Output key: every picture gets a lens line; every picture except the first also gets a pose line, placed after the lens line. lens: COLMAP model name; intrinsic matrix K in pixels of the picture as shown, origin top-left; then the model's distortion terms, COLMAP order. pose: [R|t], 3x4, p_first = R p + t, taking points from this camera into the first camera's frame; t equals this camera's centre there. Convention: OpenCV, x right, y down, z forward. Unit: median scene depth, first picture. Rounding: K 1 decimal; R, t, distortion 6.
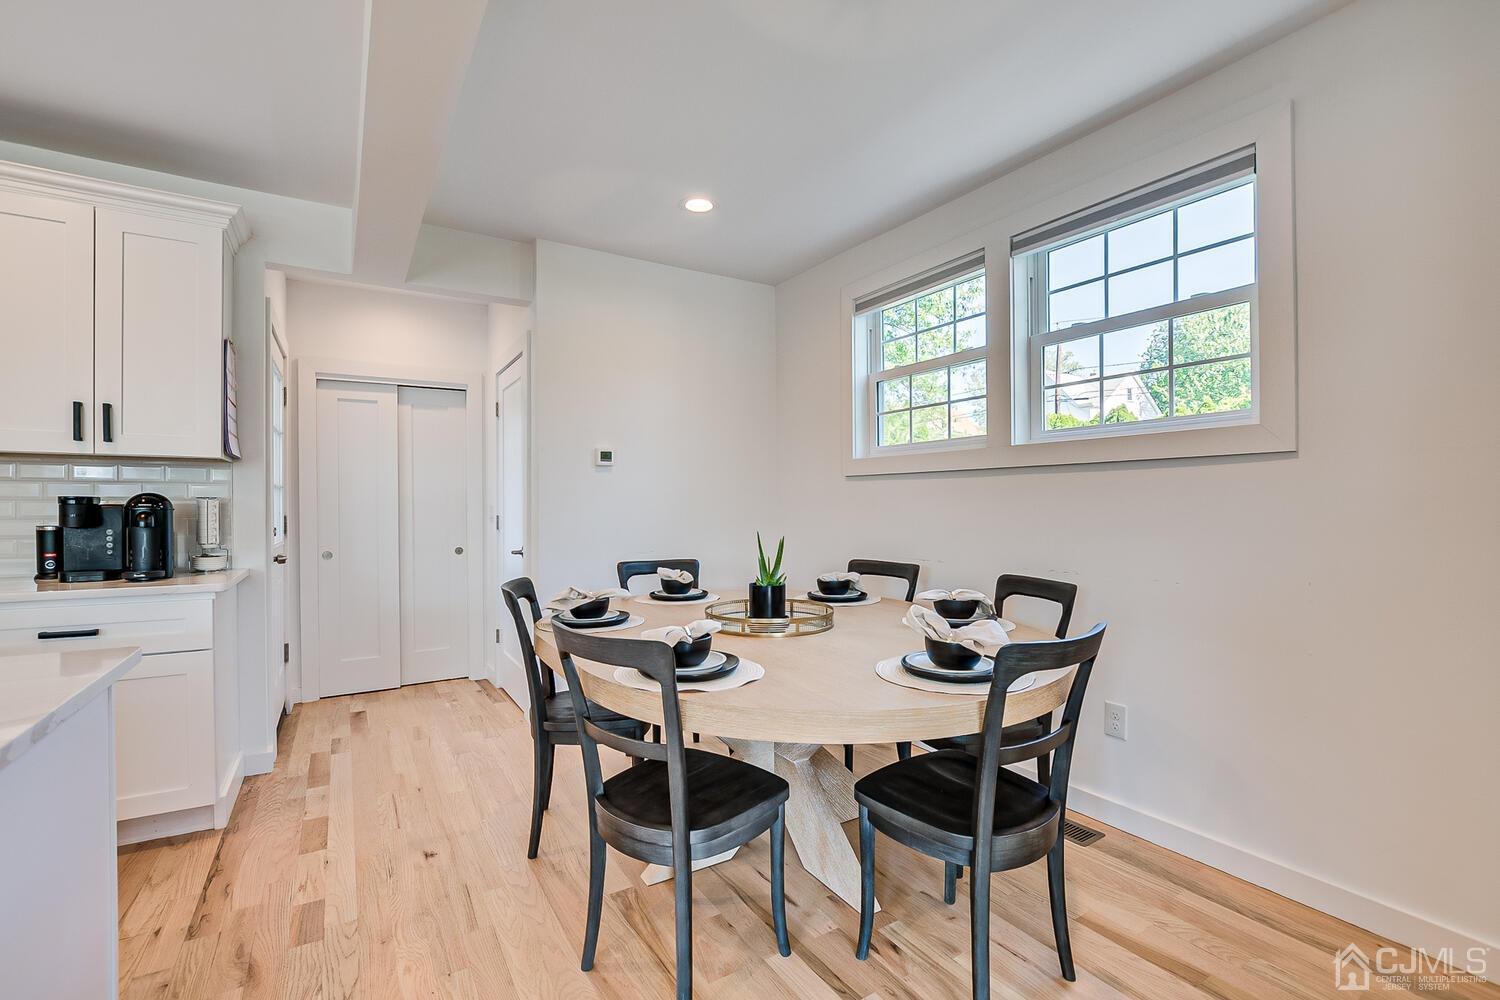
lens RADIAL K [[661.8, 0, 751.0], [0, 661.8, 507.1], [0, 0, 1]] dist [-0.020168, 0.000221]
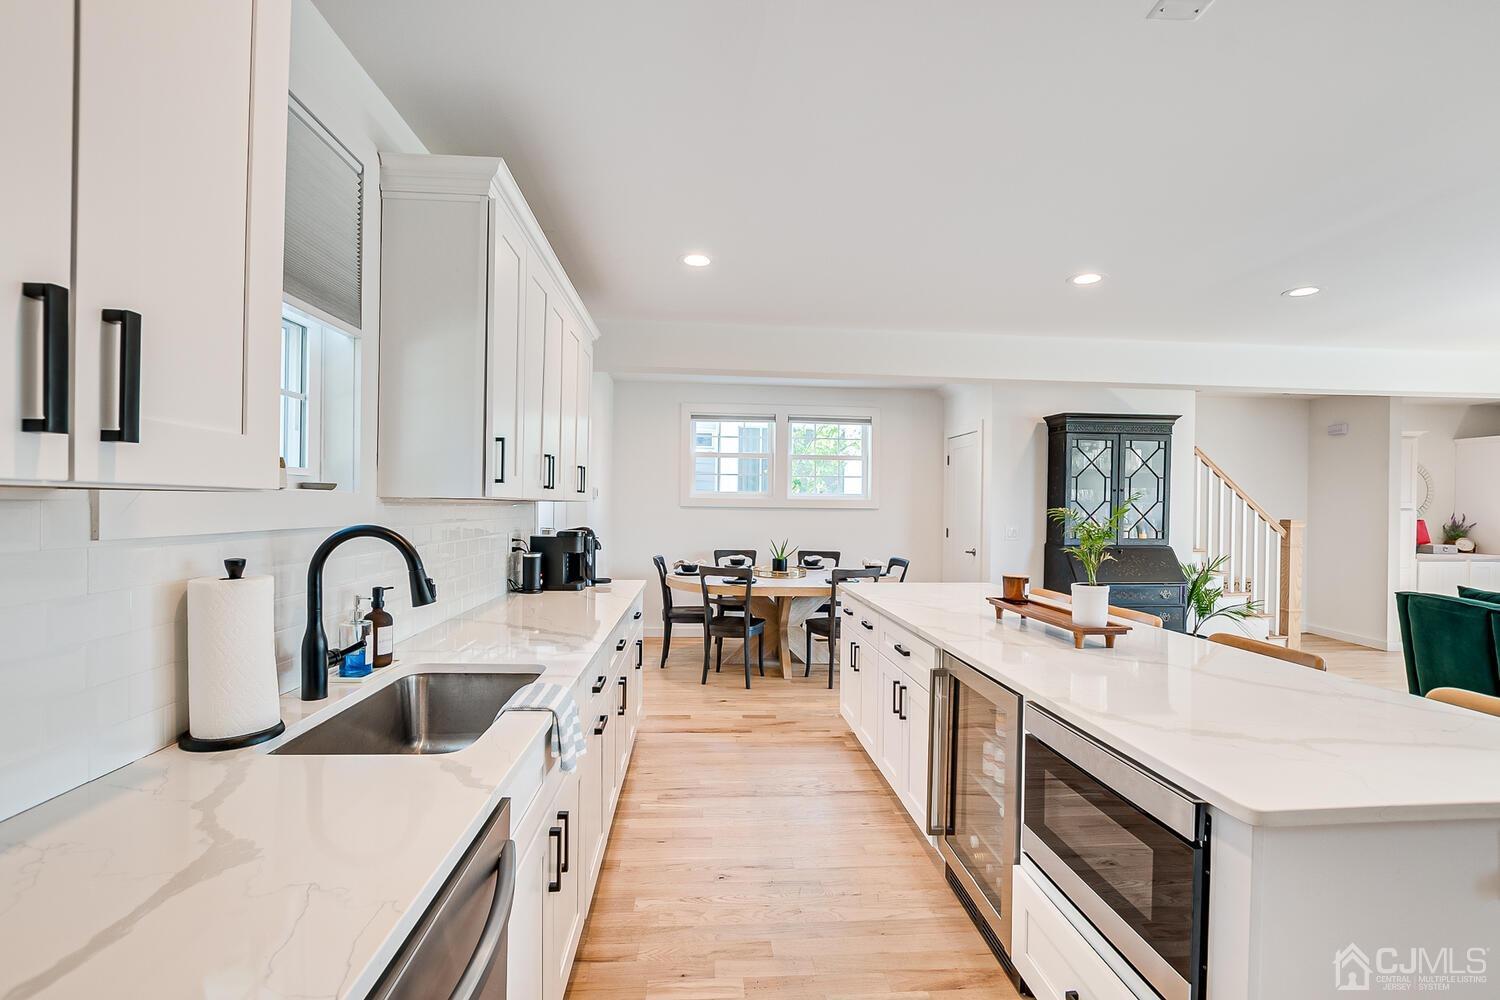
lens RADIAL K [[661.8, 0, 756.4], [0, 661.8, 508.8], [0, 0, 1]] dist [-0.020168, 0.000221]
pose [[0.454276, 0.001980, 0.890859, -1.990669], [-0.008448, 0.999962, 0.002085, -0.065061], [-0.890821, -0.008473, 0.454276, -0.019026]]
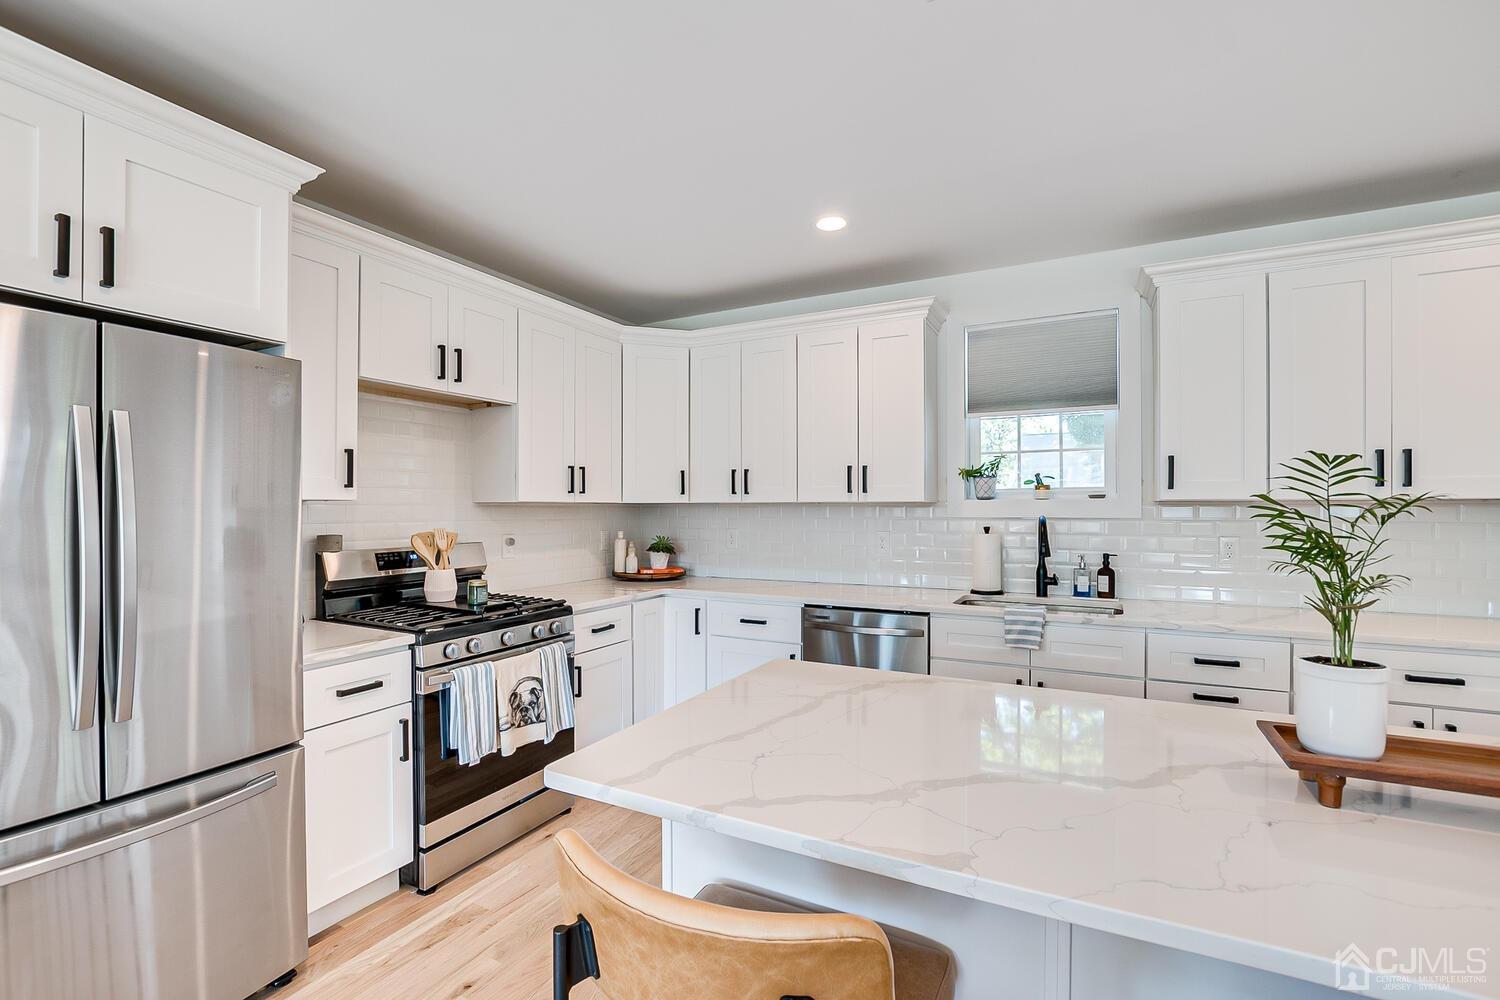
lens RADIAL K [[661.8, 0, 747.6], [0, 661.8, 503.8], [0, 0, 1]] dist [-0.020168, 0.000221]
pose [[0.510297, -0.006149, -0.859976, -0.855224], [-0.002158, 0.999962, -0.008431, -0.057008], [0.859996, 0.006158, 0.510264, -0.528176]]
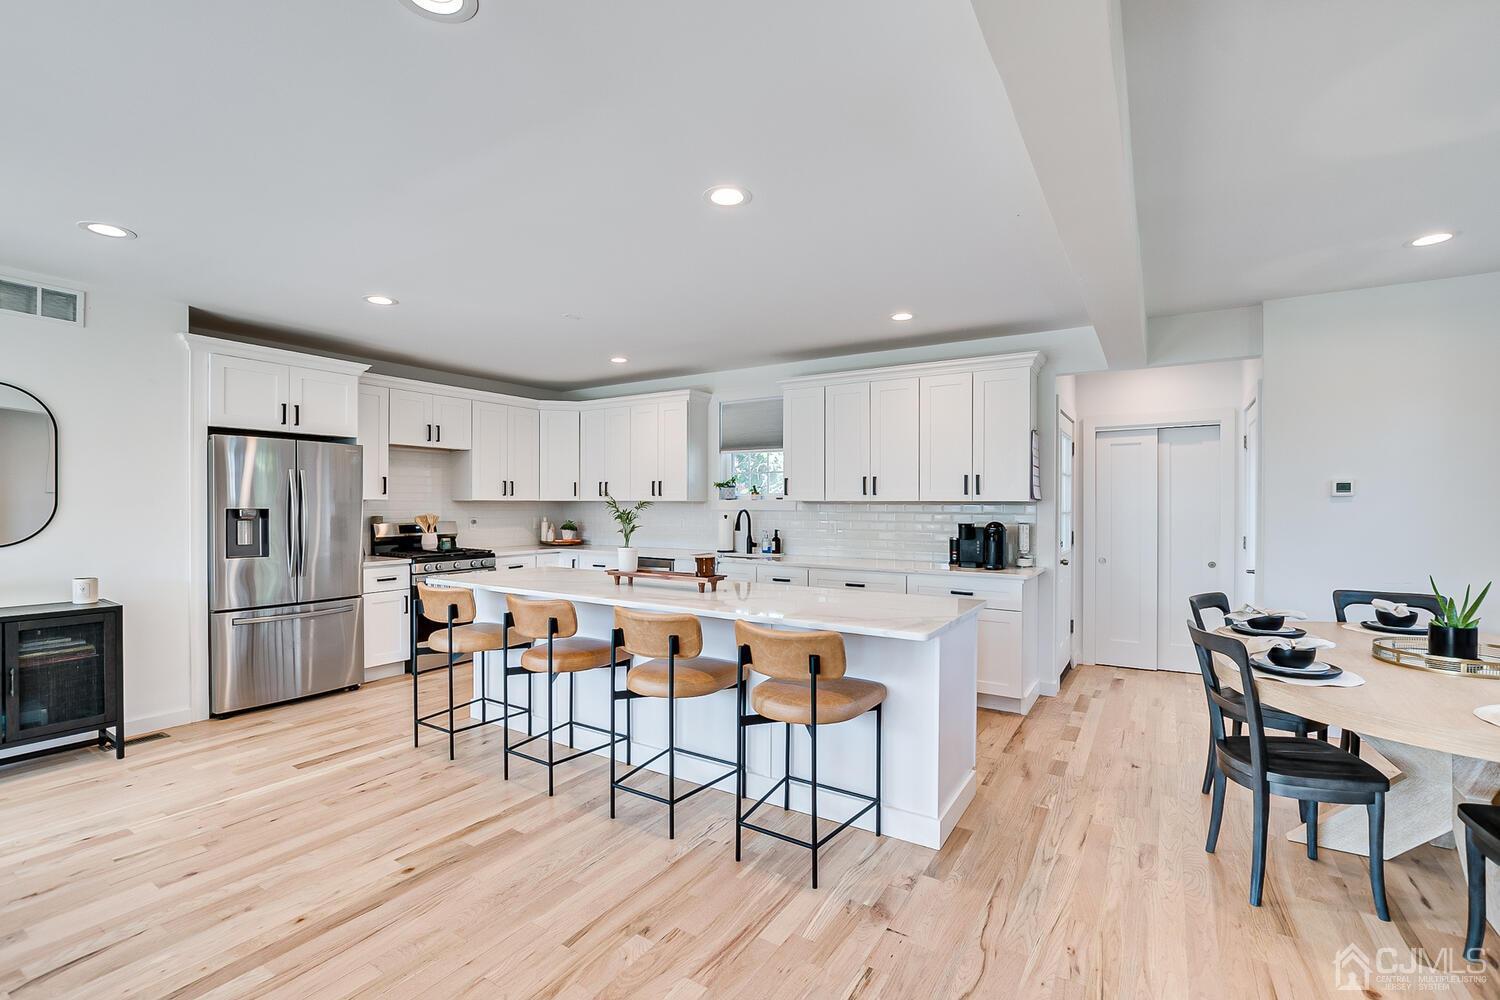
lens RADIAL K [[661.8, 0, 749.5], [0, 661.8, 508.0], [0, 0, 1]] dist [-0.020168, 0.000221]
pose [[0.438312, 0.008062, -0.898787, 0.418405], [-0.006730, 0.999961, 0.005687, -0.062742], [0.898798, 0.003556, 0.438349, -0.414132]]
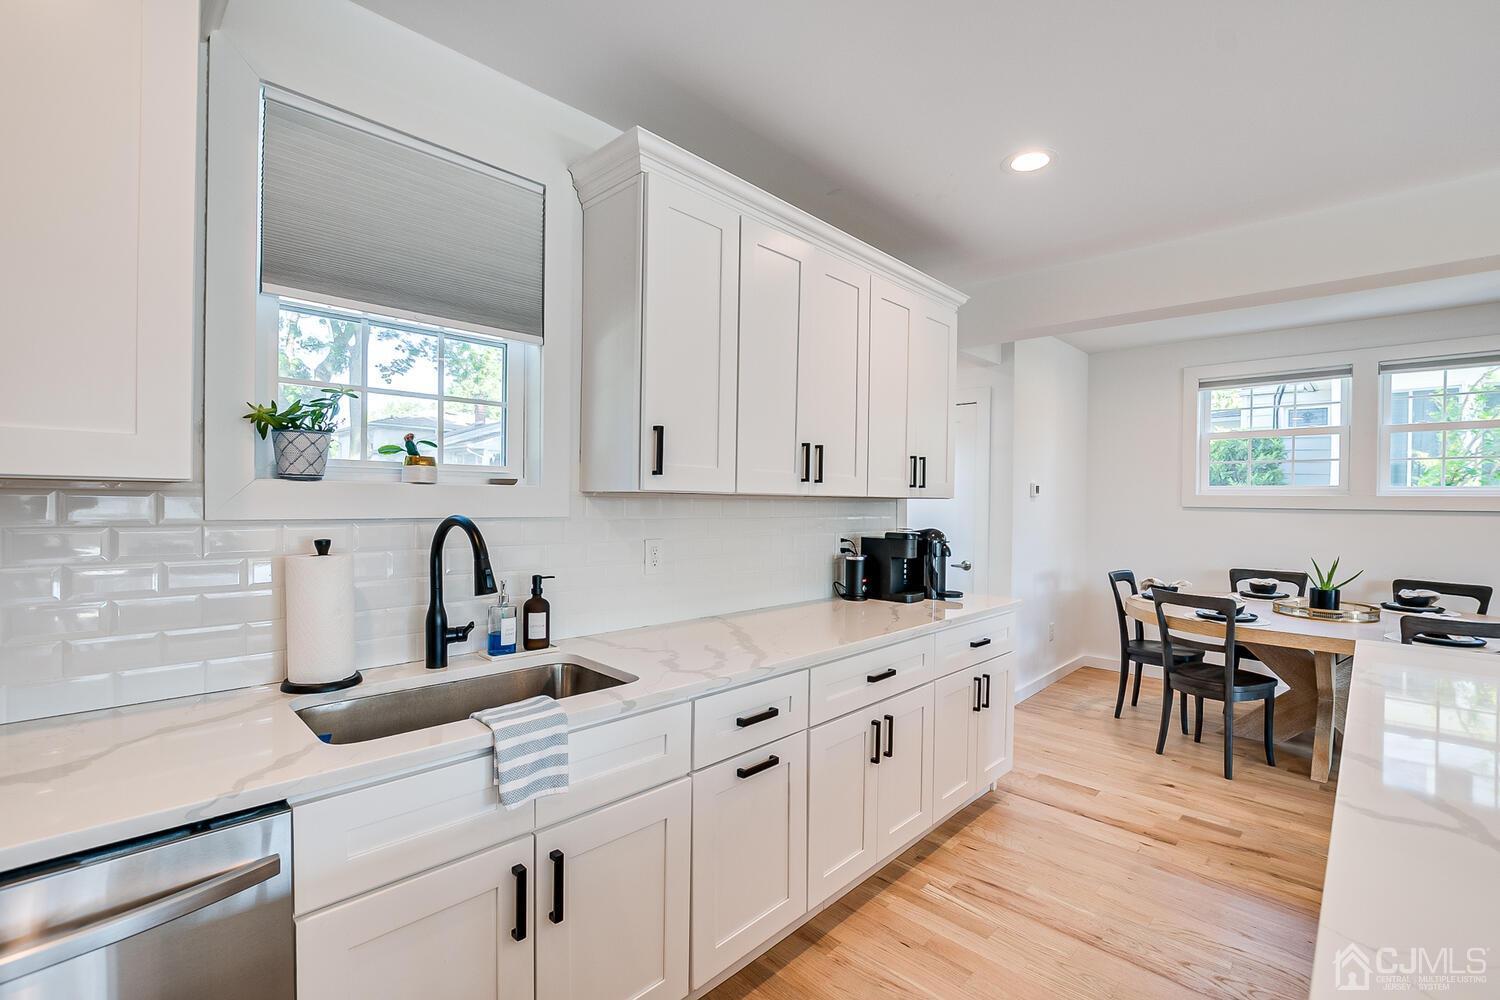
lens RADIAL K [[661.8, 0, 751.1], [0, 661.8, 507.8], [0, 0, 1]] dist [-0.020168, 0.000221]
pose [[0.969643, 0.009799, 0.244330, -1.504020], [-0.011399, 0.999922, 0.005136, -0.060164], [-0.244260, -0.007765, 0.969679, -0.128829]]
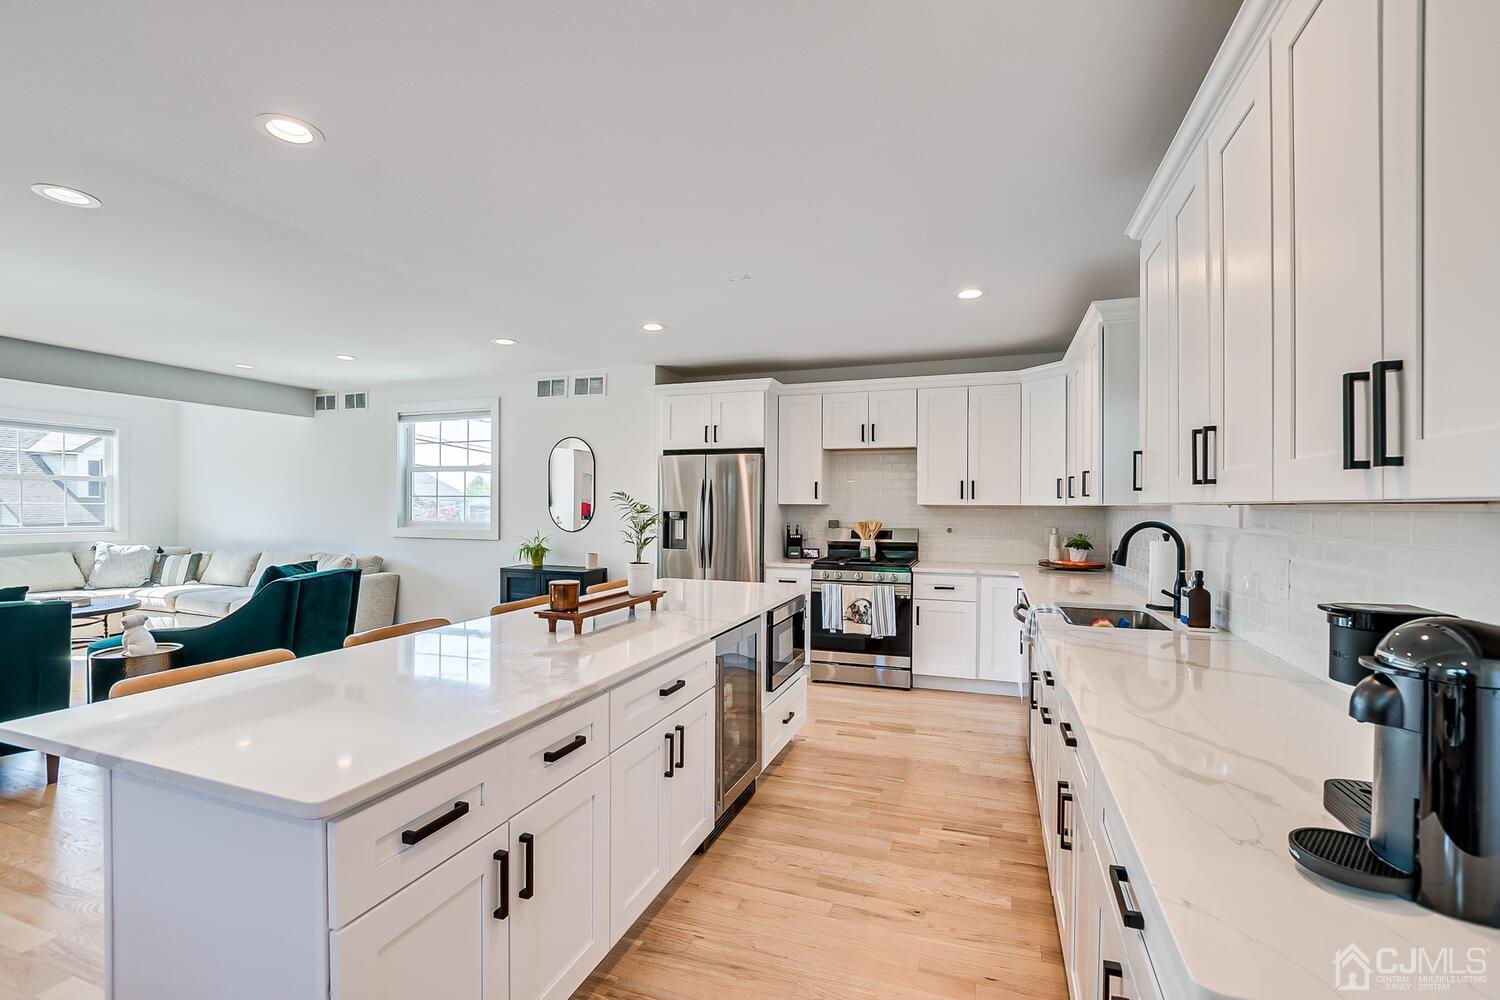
lens RADIAL K [[661.8, 0, 745.8], [0, 661.8, 504.1], [0, 0, 1]] dist [-0.020168, 0.000221]
pose [[-0.787588, -0.006860, -0.616164, -0.455518], [-0.009379, 0.999956, 0.000857, -0.069255], [0.616130, 0.006454, -0.787618, 0.989524]]
